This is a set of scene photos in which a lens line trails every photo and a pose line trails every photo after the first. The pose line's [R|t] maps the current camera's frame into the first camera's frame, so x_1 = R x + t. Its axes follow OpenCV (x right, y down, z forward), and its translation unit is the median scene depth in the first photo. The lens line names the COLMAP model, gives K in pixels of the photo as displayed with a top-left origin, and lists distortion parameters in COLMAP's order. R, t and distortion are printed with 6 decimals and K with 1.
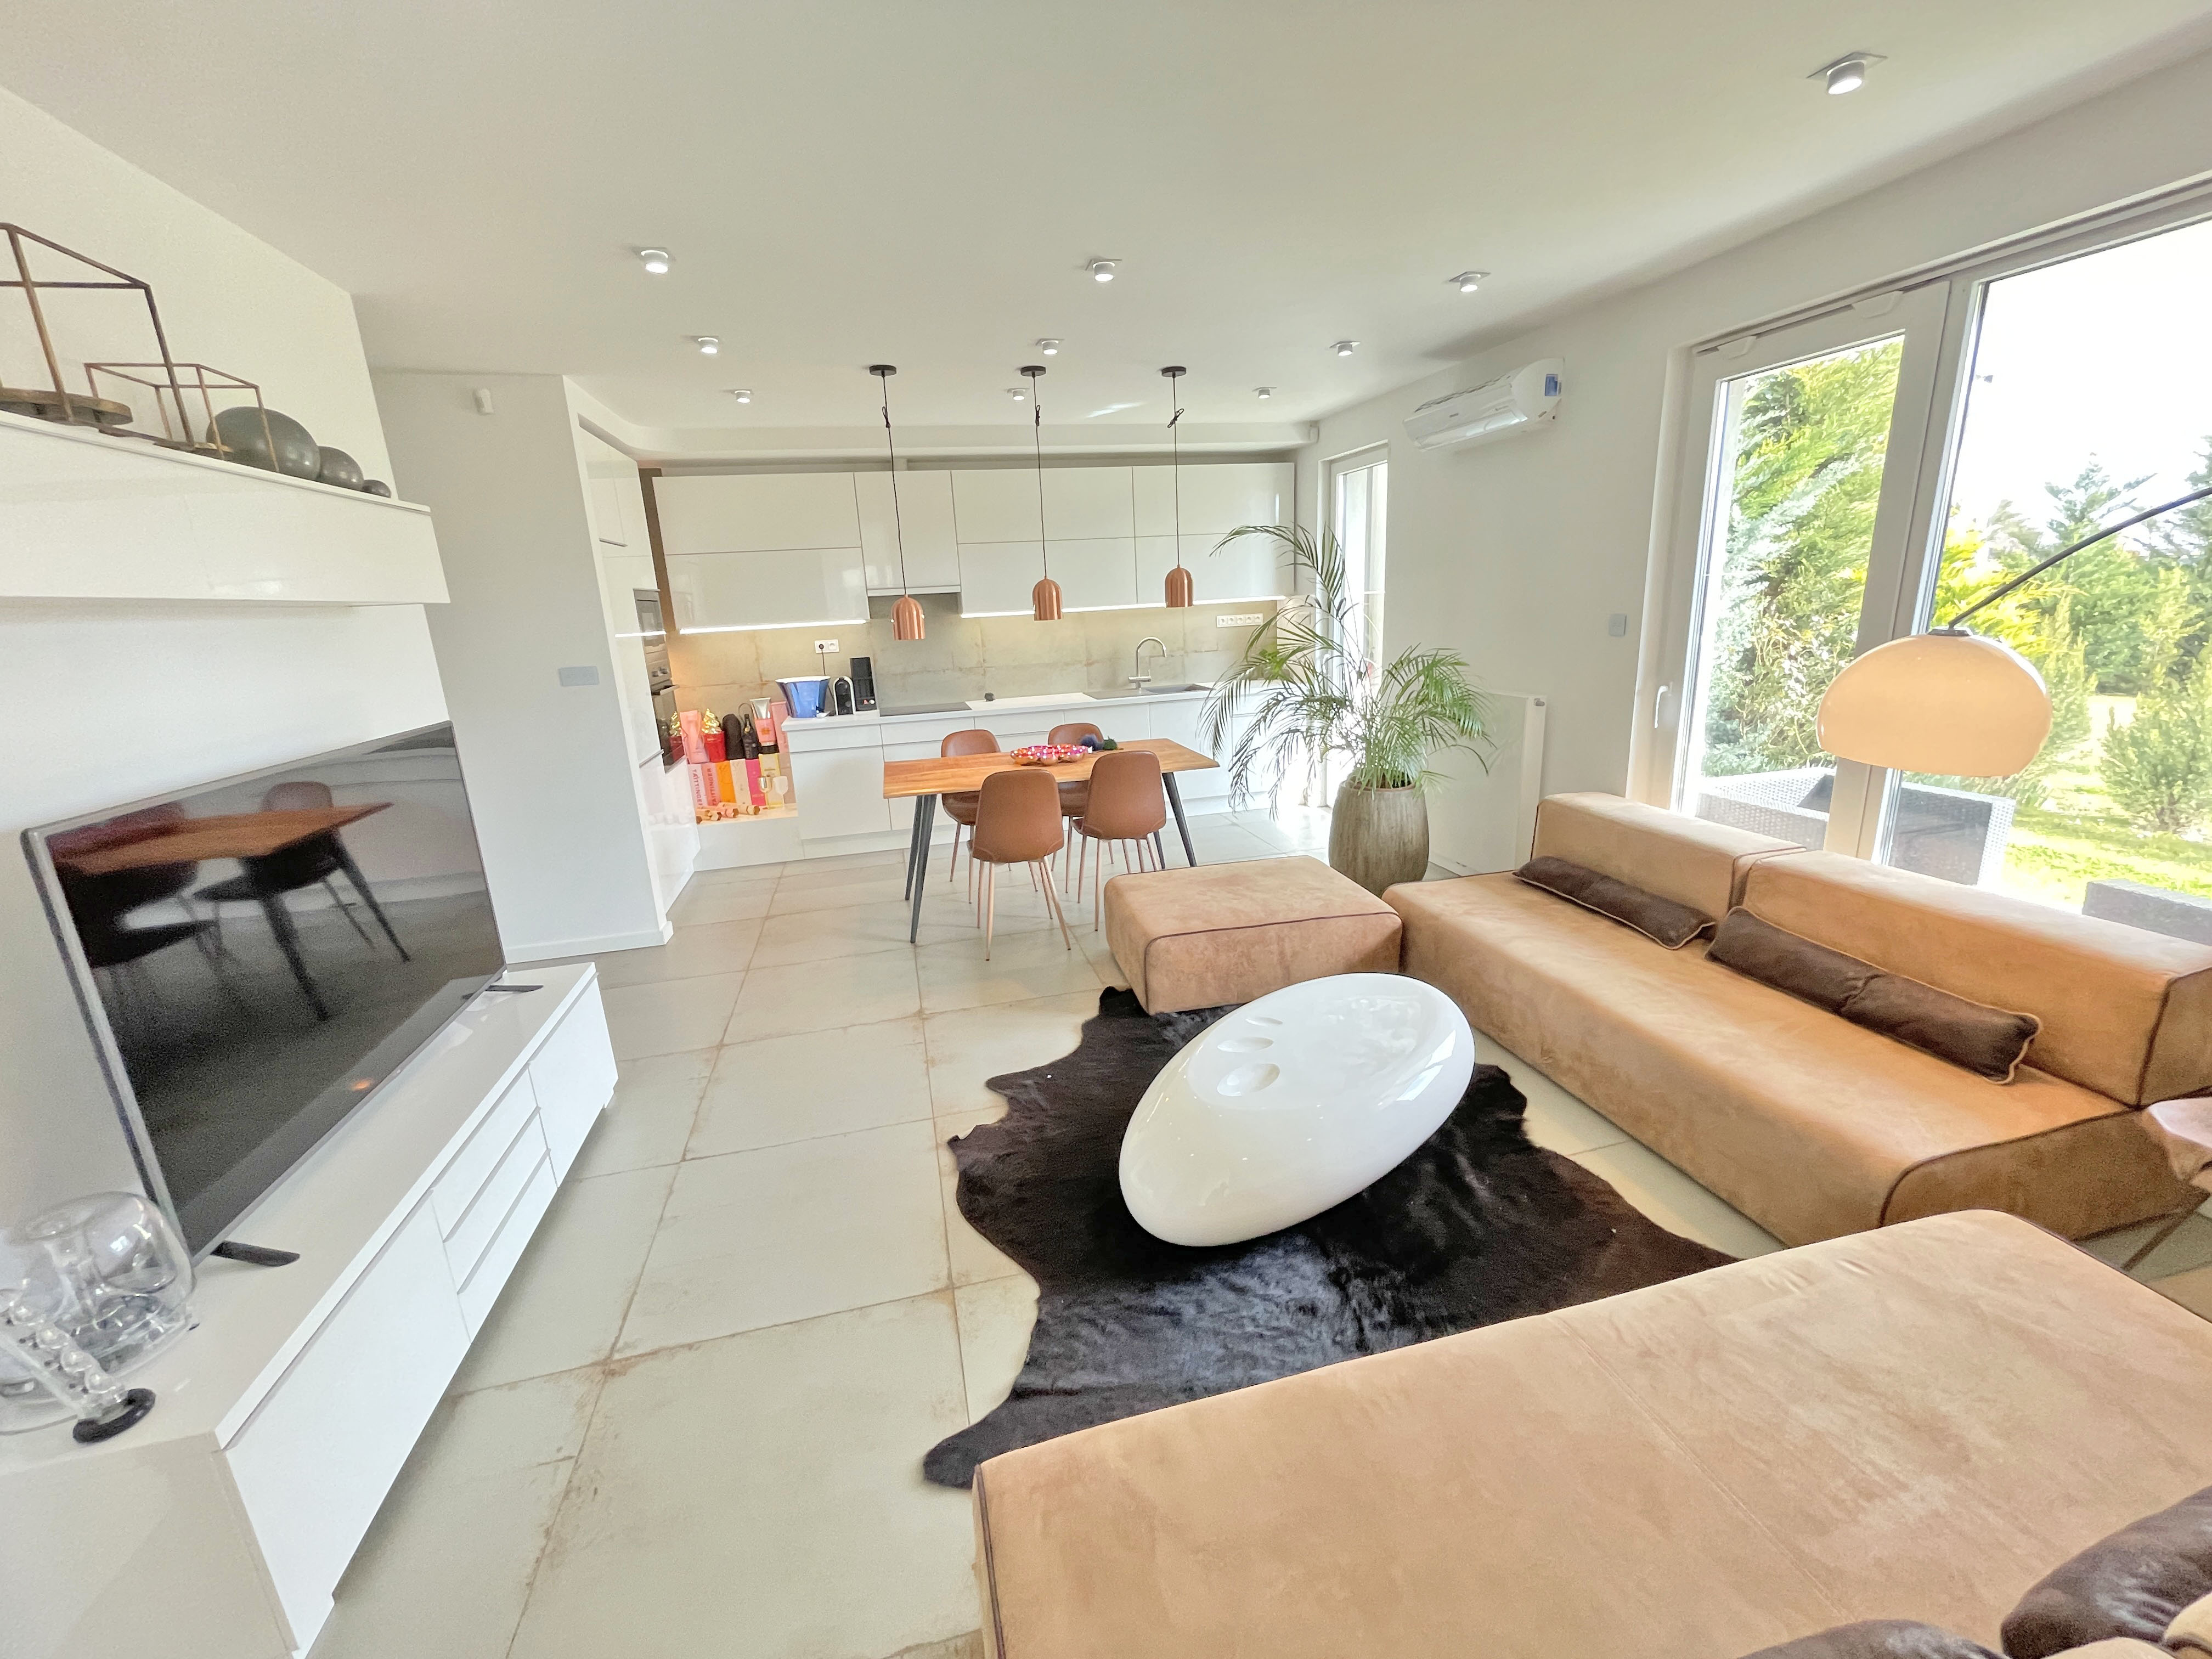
lens RADIAL K [[898.5, 0, 1100.7], [0, 898.5, 825.0], [0, 0, 1]] dist [0.000515, 0.000181]
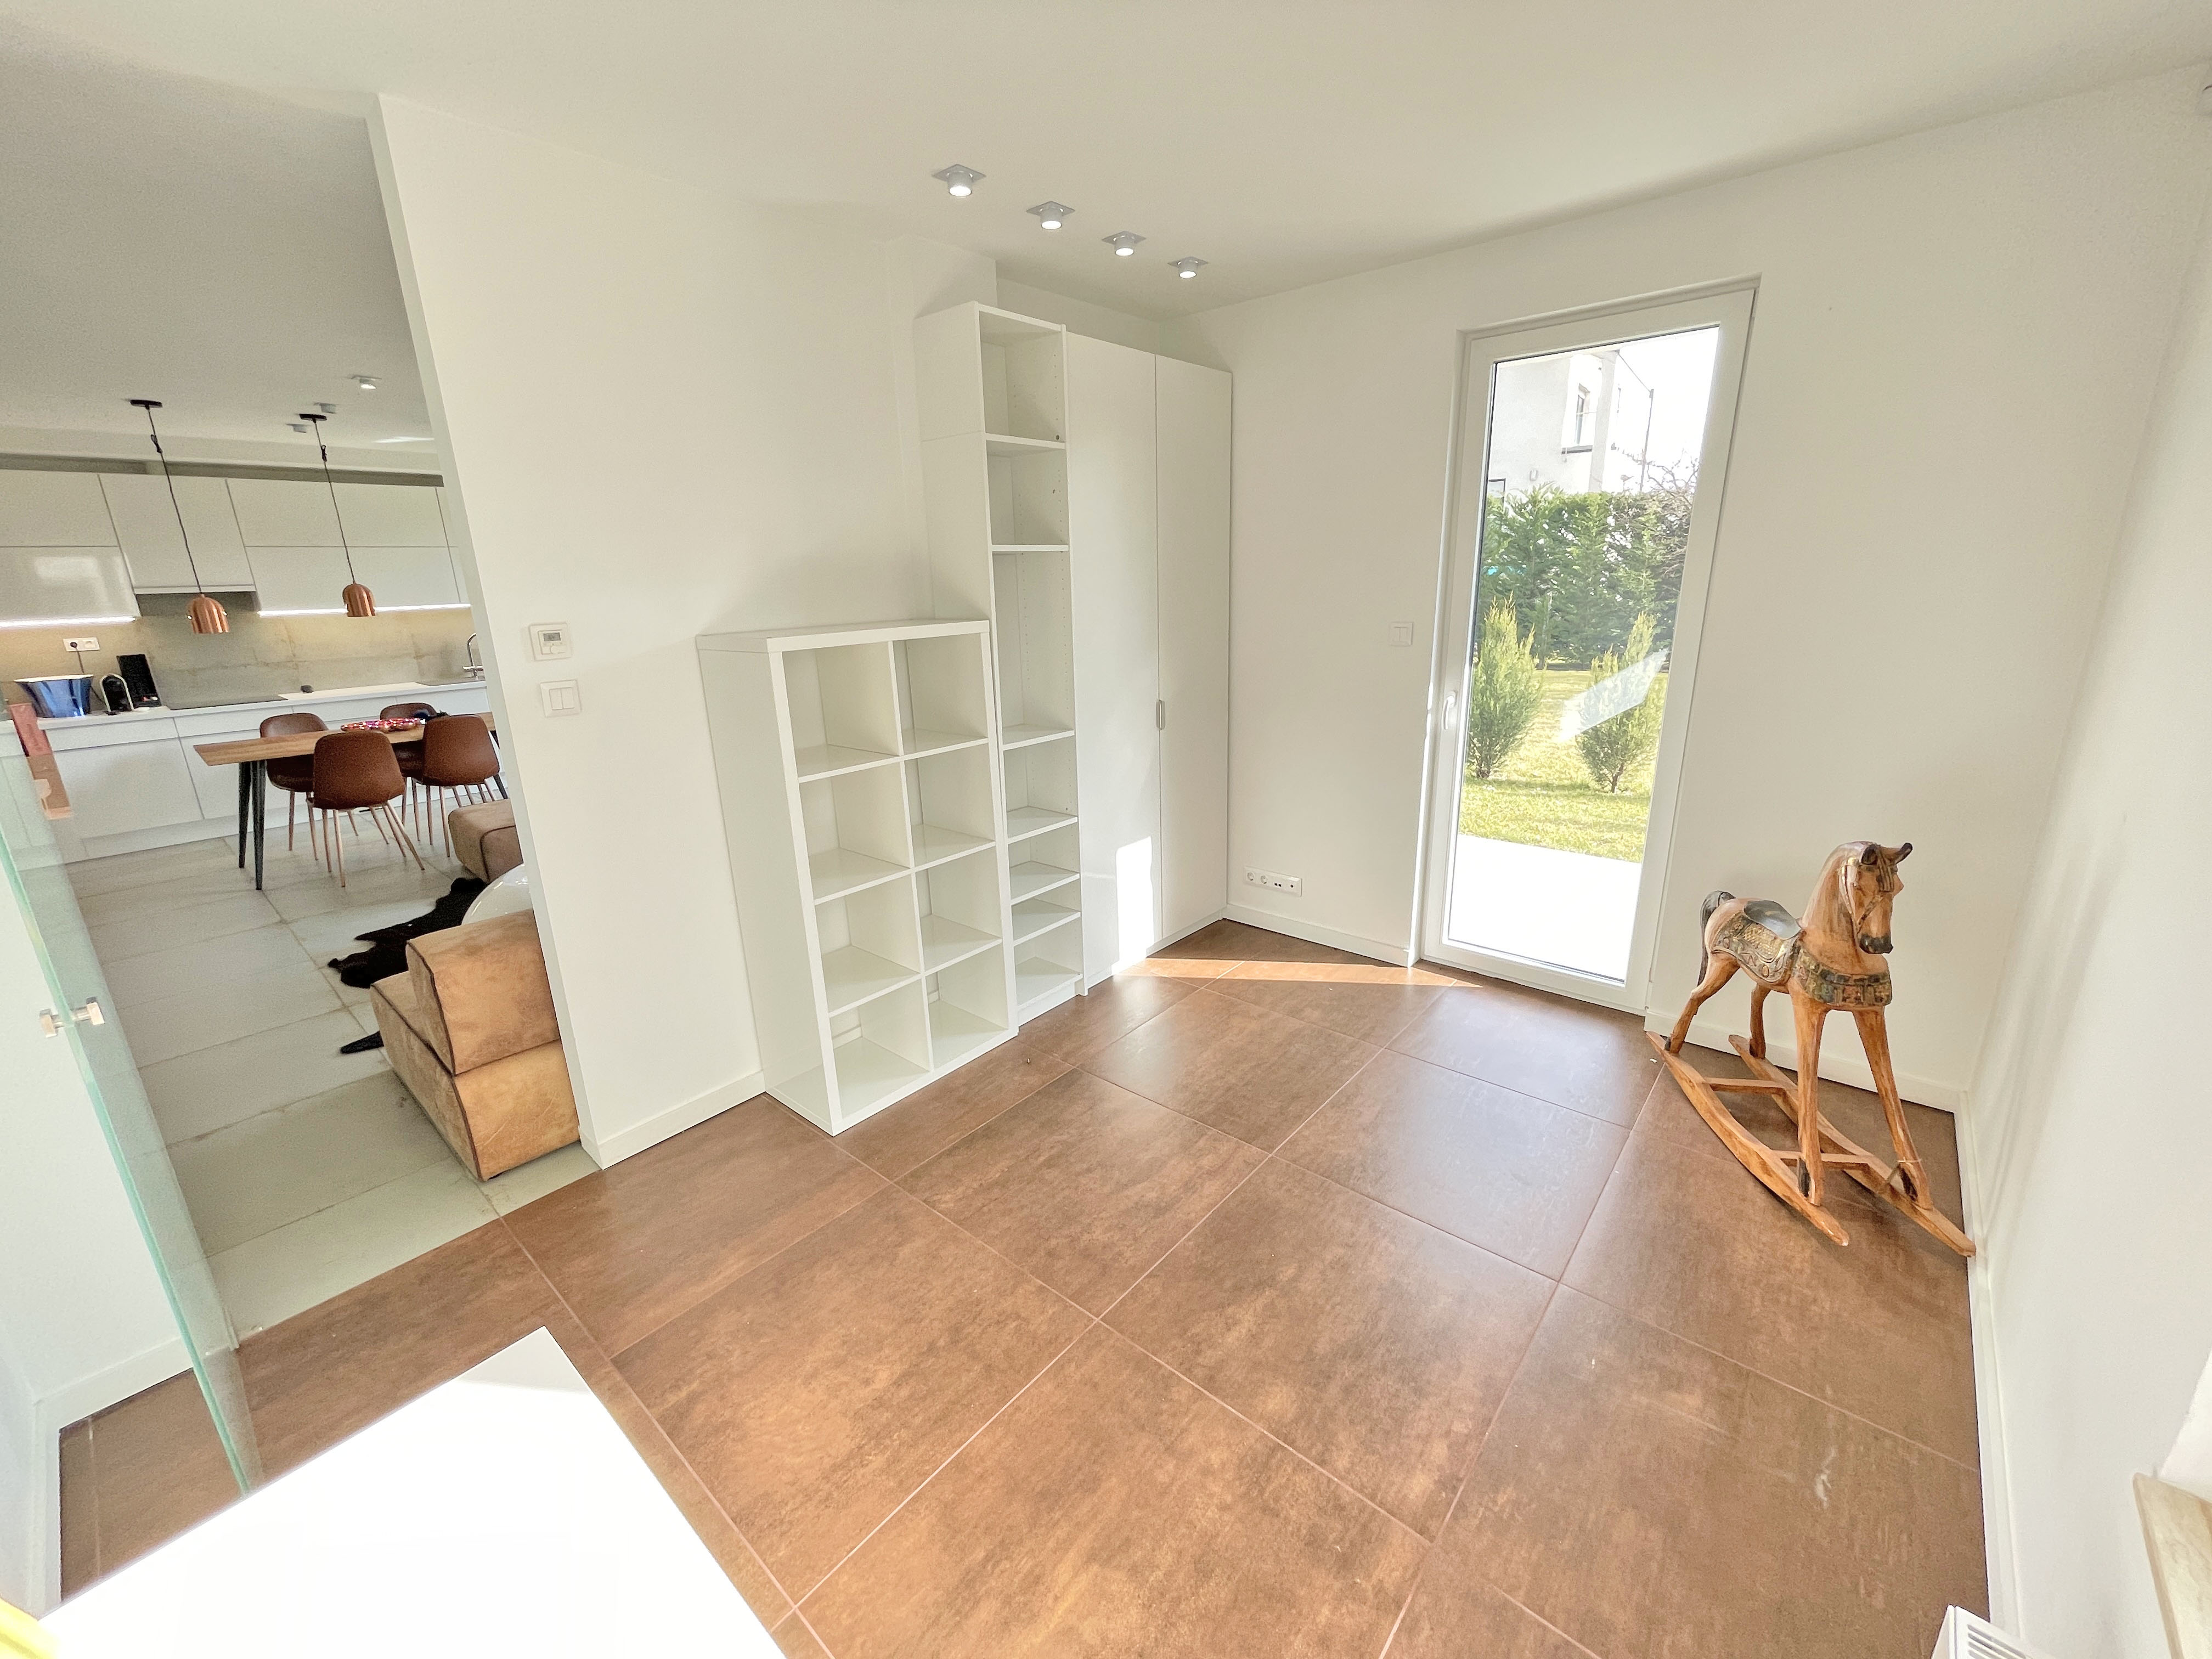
lens RADIAL K [[887.9, 0, 1116.2], [0, 887.9, 825.7], [0, 0, 1]] dist [0.010757, -0.008115]
pose [[0.812238, -0.131340, 0.568348, 0.051656], [0.130500, 0.990541, 0.042405, 0.145454], [-0.568541, 0.039727, 0.821695, -0.606000]]
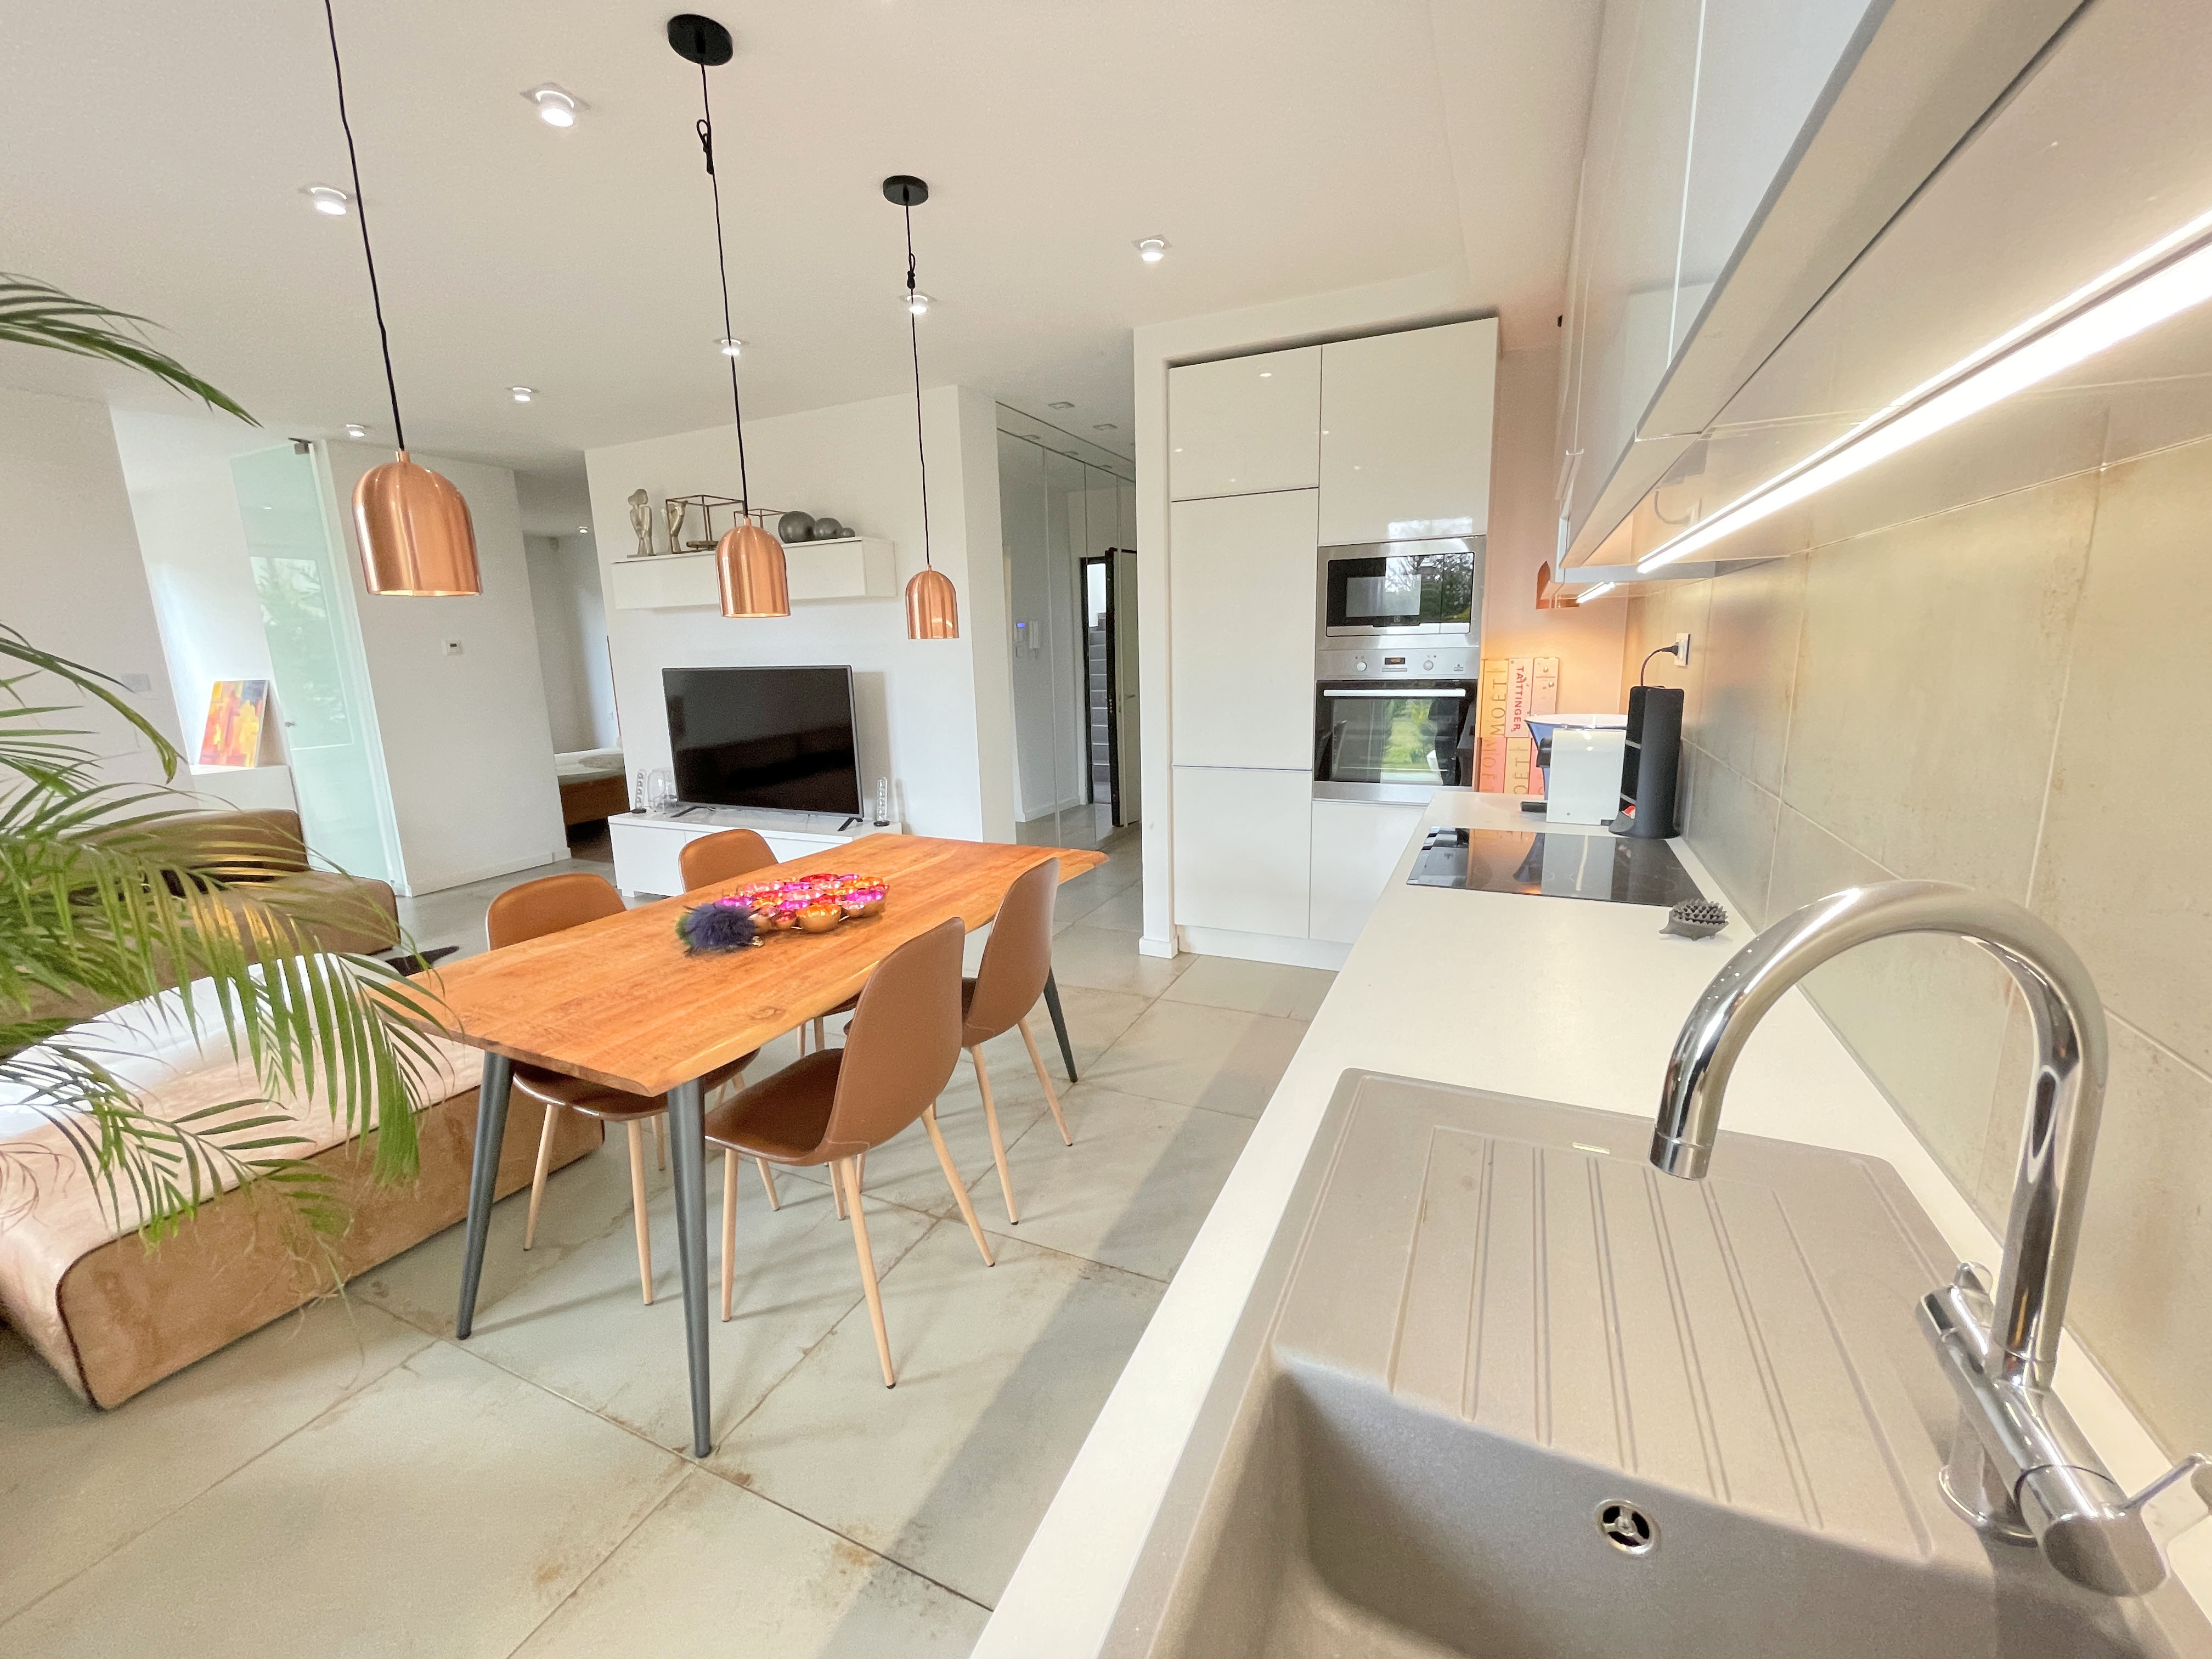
lens RADIAL K [[897.4, 0, 1096.4], [0, 897.4, 821.4], [0, 0, 1]] dist [-0.001618, 0.000449]
pose [[-0.626947, 0.218592, -0.747767, 0.203333], [-0.138536, 0.913251, 0.383119, -0.341943], [0.766646, 0.343788, -0.542277, 1.458240]]
